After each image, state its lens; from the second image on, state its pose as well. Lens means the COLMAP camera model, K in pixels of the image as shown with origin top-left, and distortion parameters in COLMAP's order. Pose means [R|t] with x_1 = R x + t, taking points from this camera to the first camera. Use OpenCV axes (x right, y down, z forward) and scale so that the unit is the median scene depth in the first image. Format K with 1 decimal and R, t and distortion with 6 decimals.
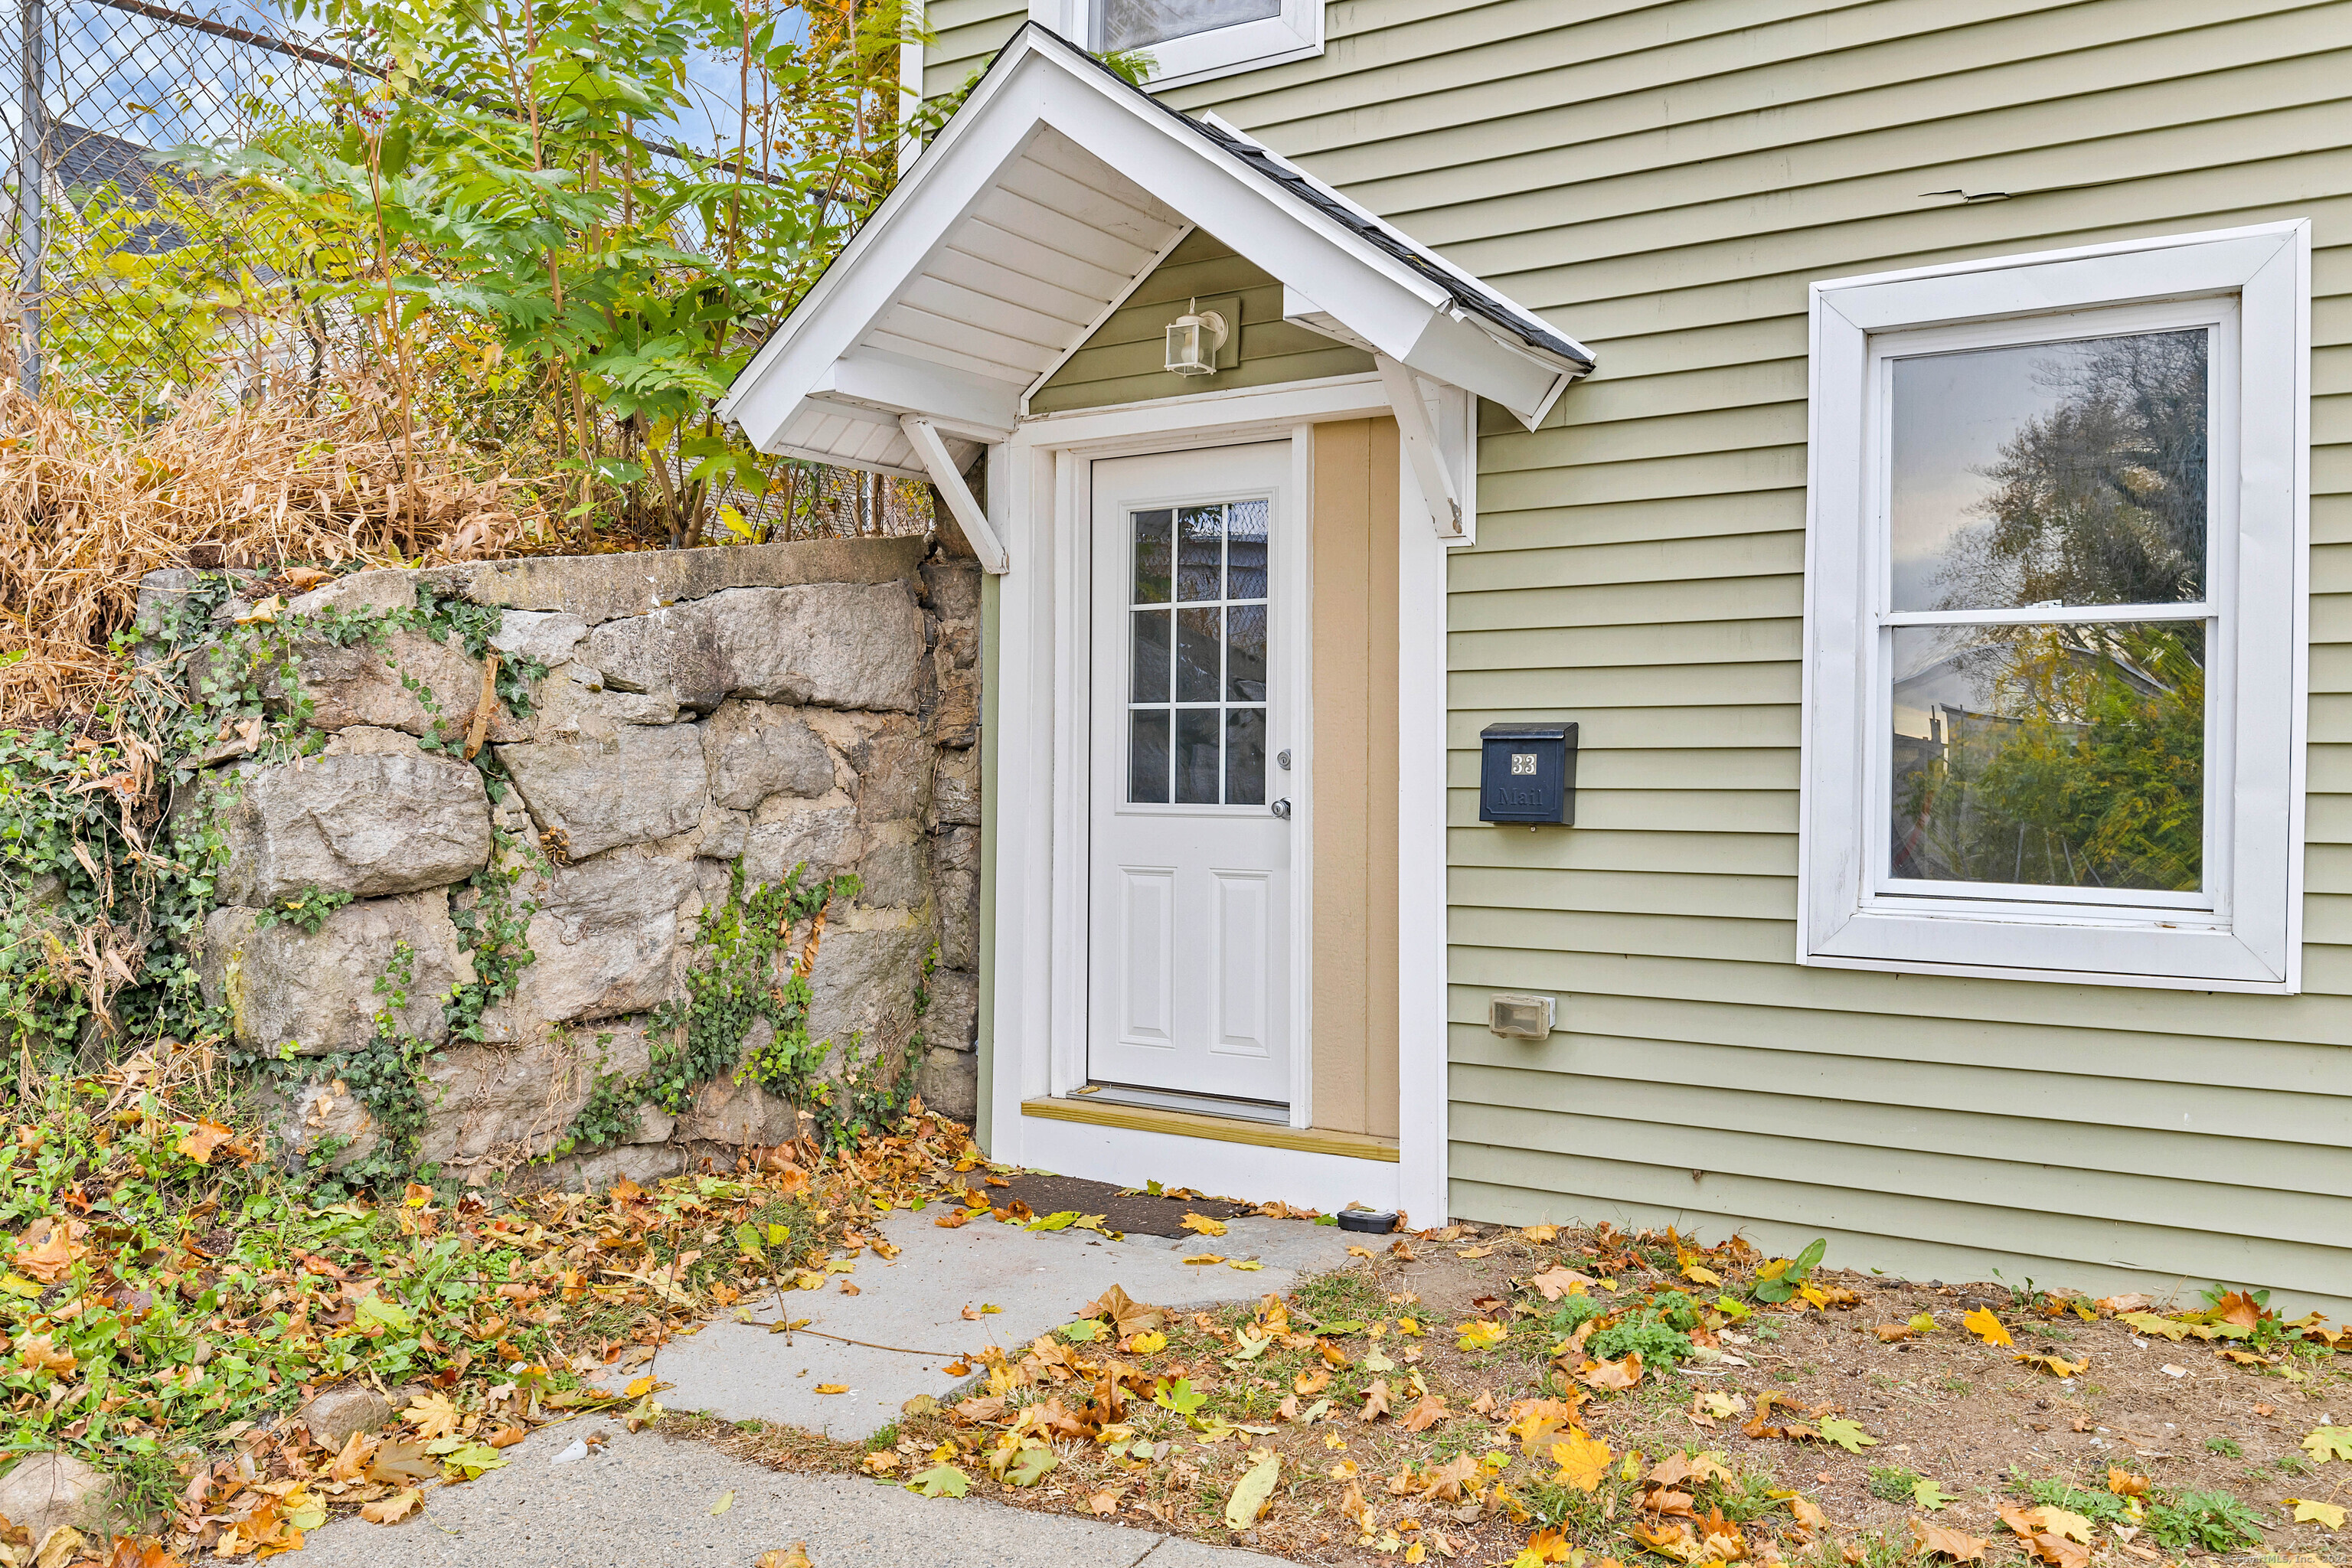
lens RADIAL K [[1797.1, 0, 1174.1], [0, 1797.1, 743.6], [0, 0, 1]] dist [-0.001831, -0.001413]
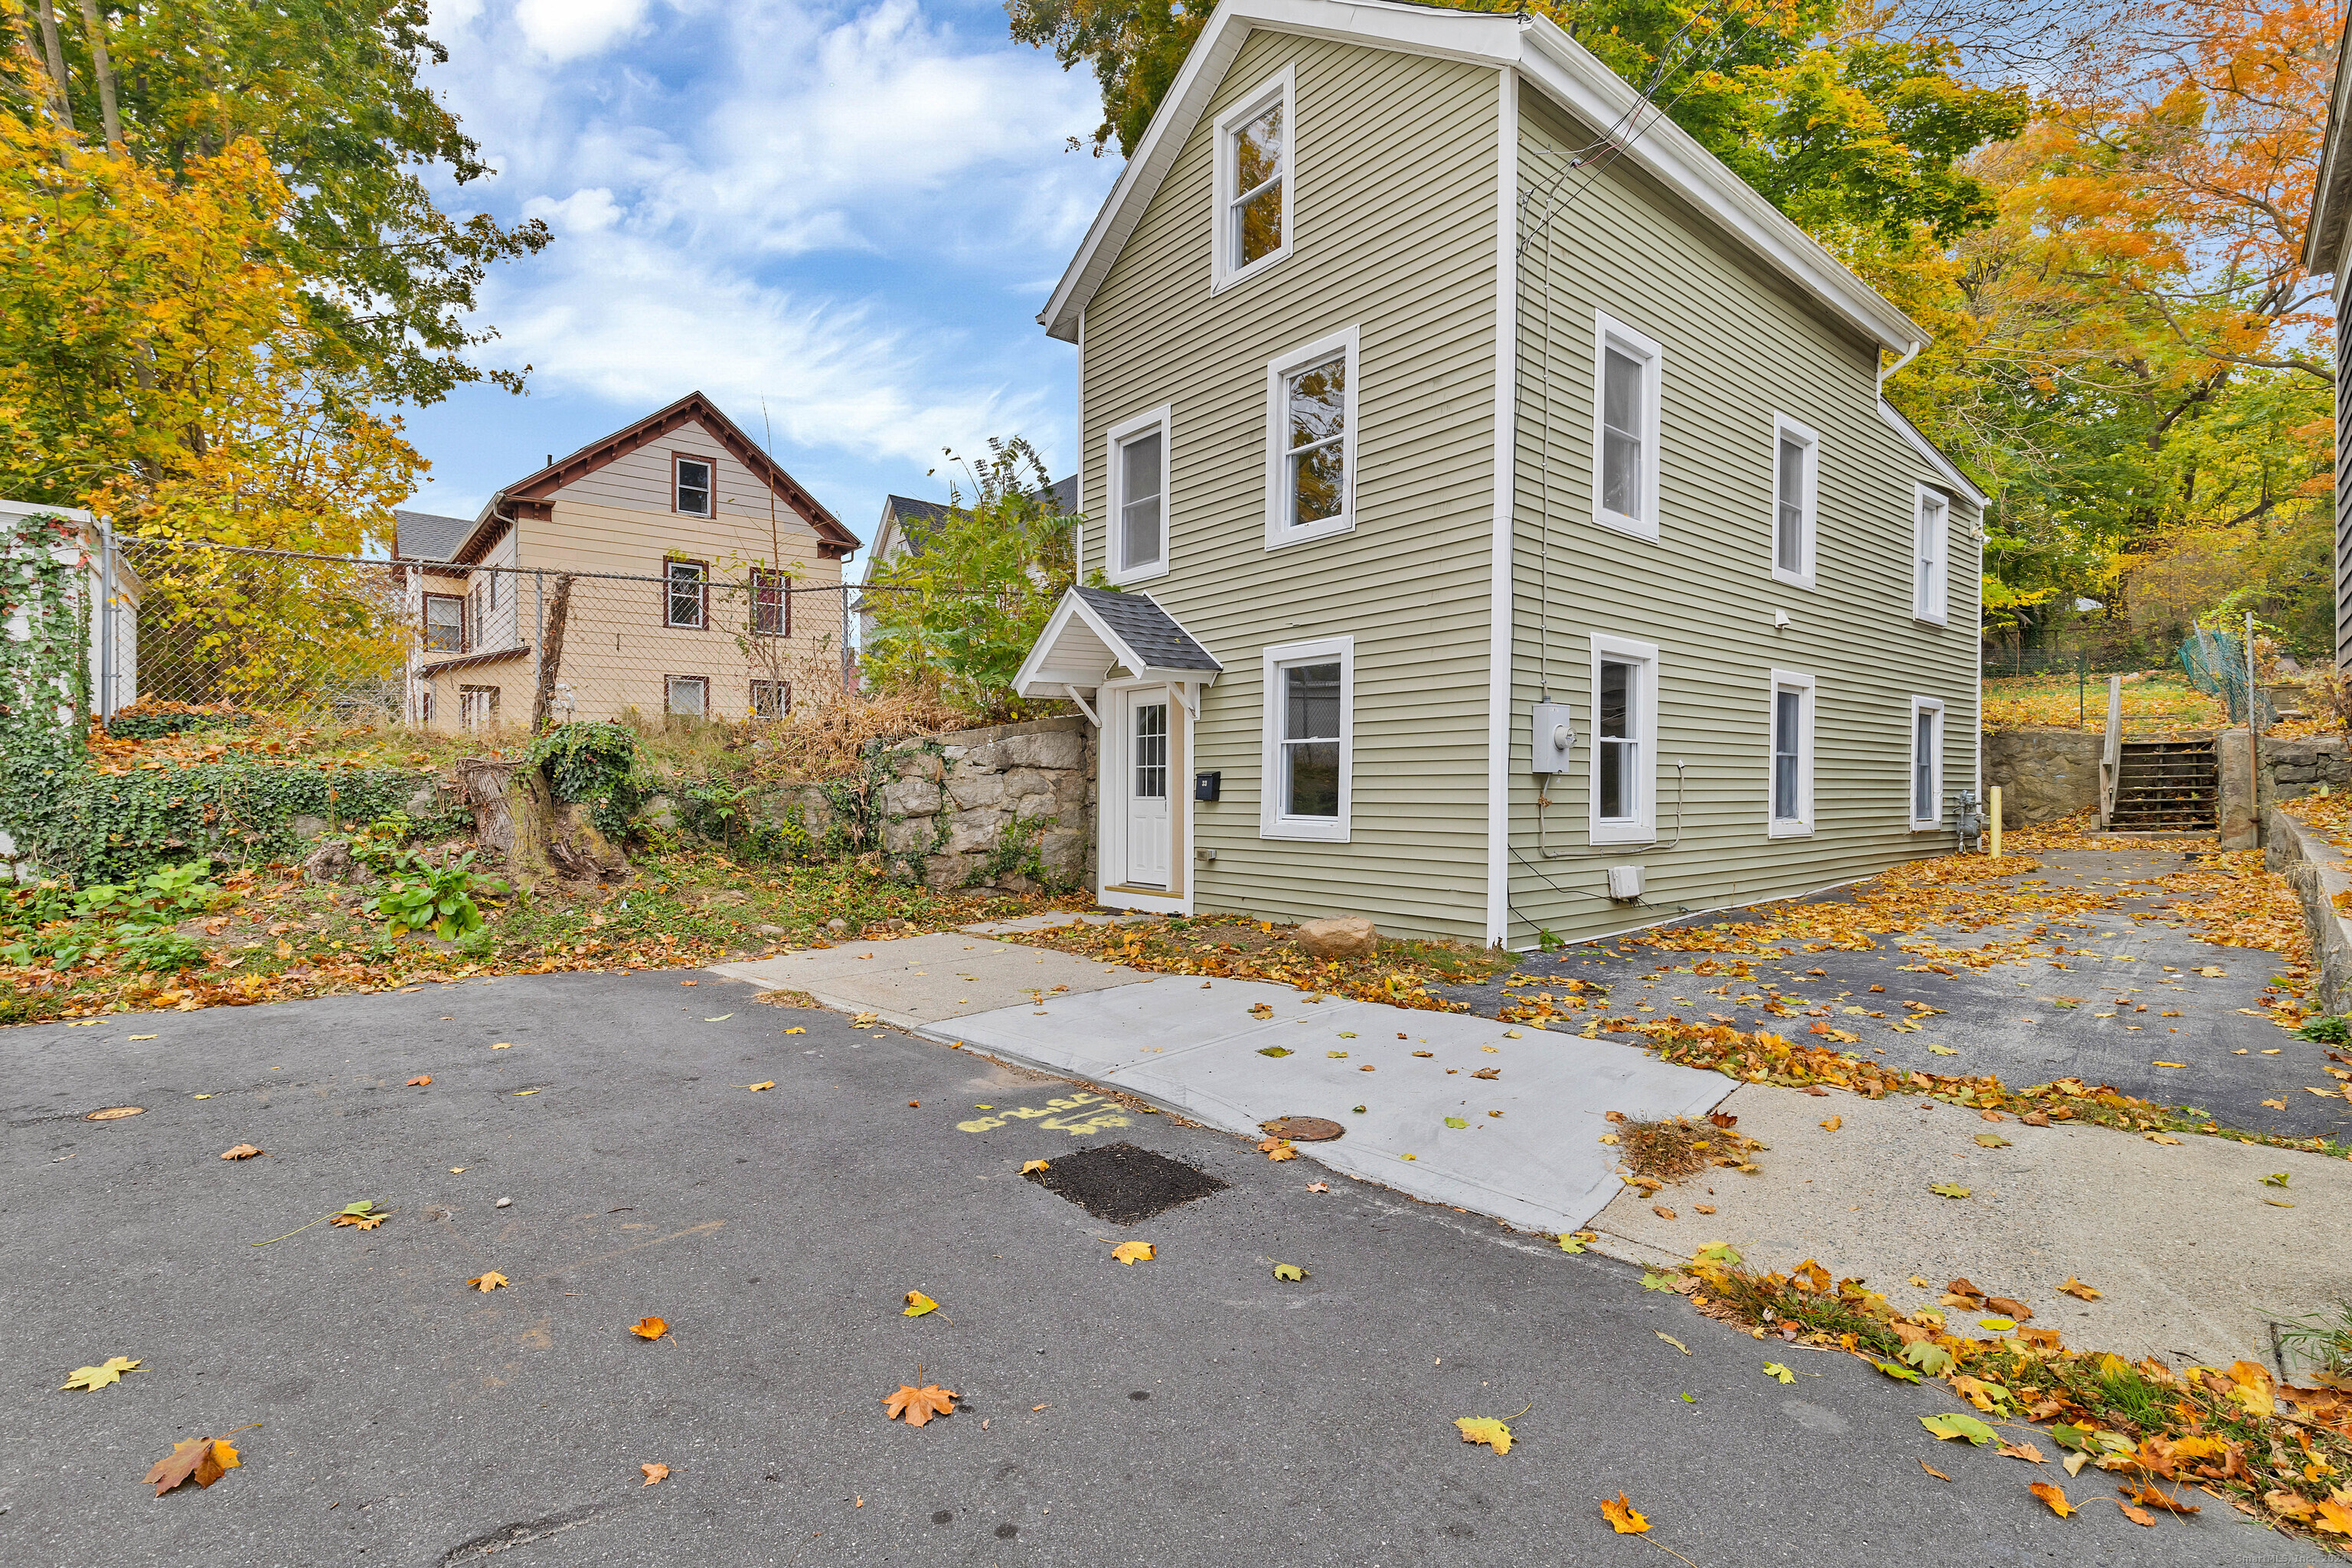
lens RADIAL K [[1186.2, 0, 1176.0], [0, 1186.2, 784.0], [0, 0, 1]] dist [0.000219, 0.001005]
pose [[0.939234, -0.007514, -0.343196, 0.907808], [0.009423, 0.999948, 0.003893, 0.003360], [0.343149, -0.006891, 0.939256, -1.162704]]
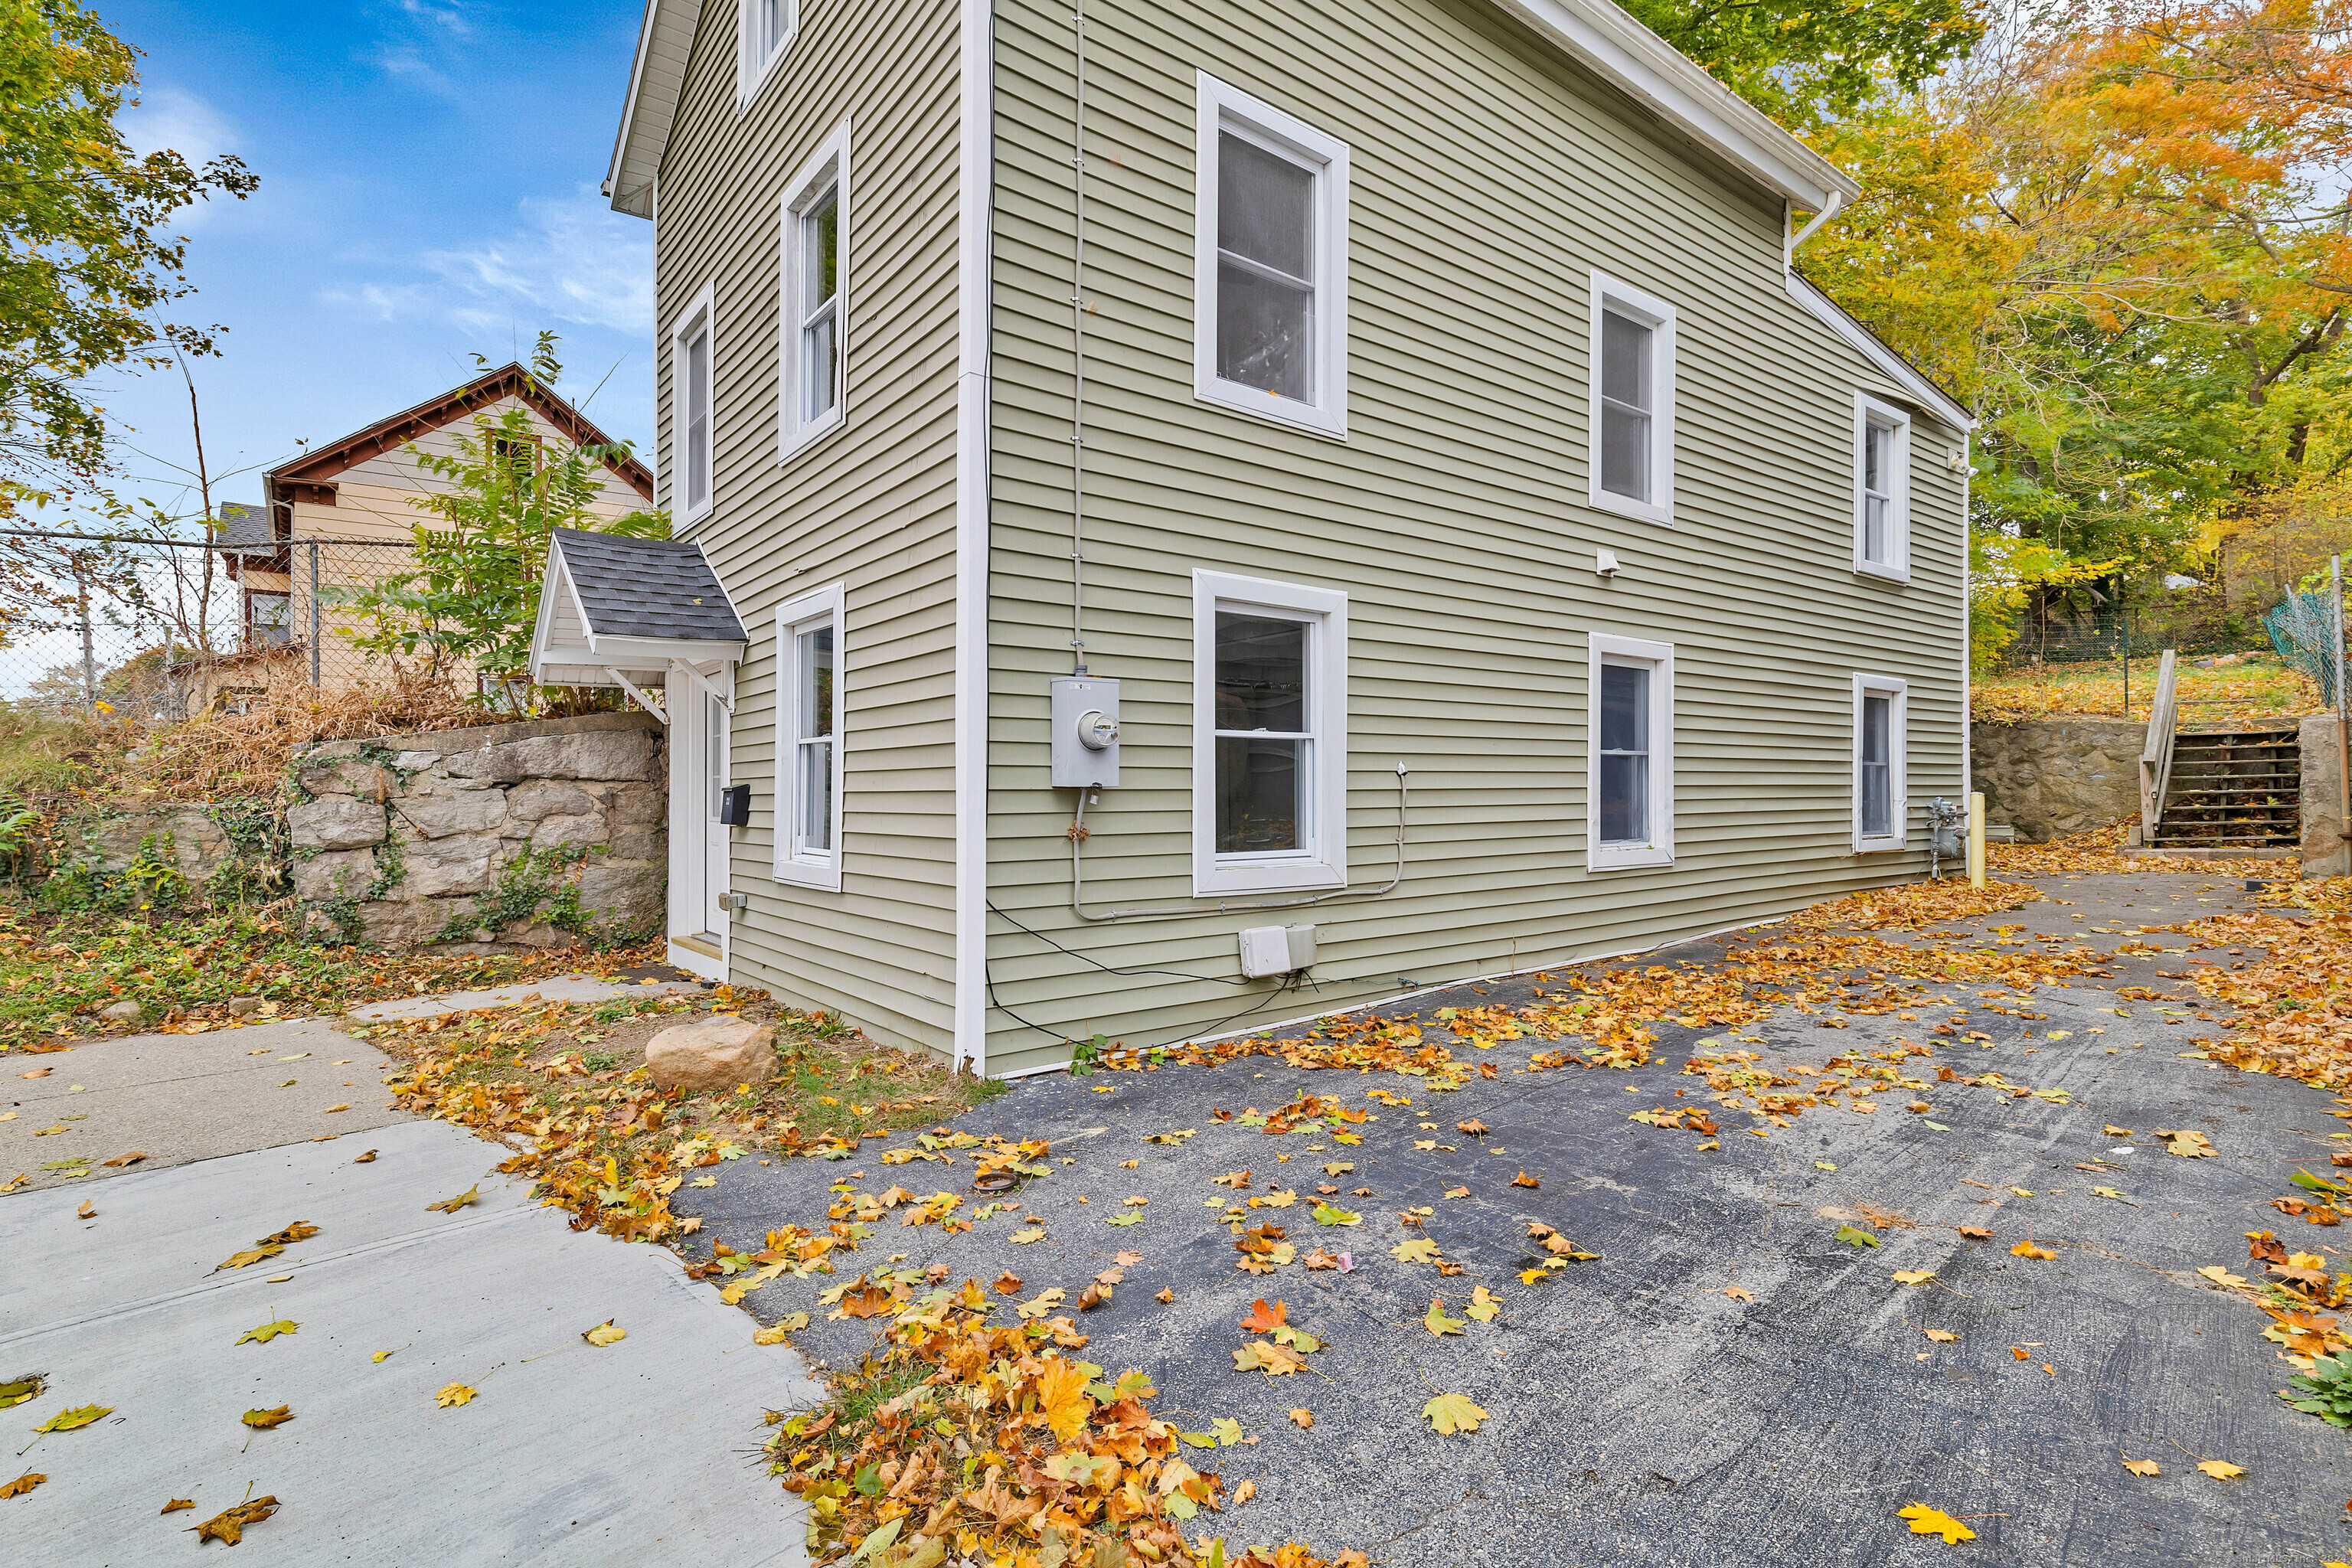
lens RADIAL K [[1073.3, 0, 1272.4], [0, 1073.3, 773.0], [0, 0, 1]] dist [0.004024, -0.000322]
pose [[0.910877, -0.016966, -0.412328, 1.474587], [0.016131, 0.999855, -0.005507, -0.007322], [0.412362, -0.001635, 0.911019, -0.000966]]
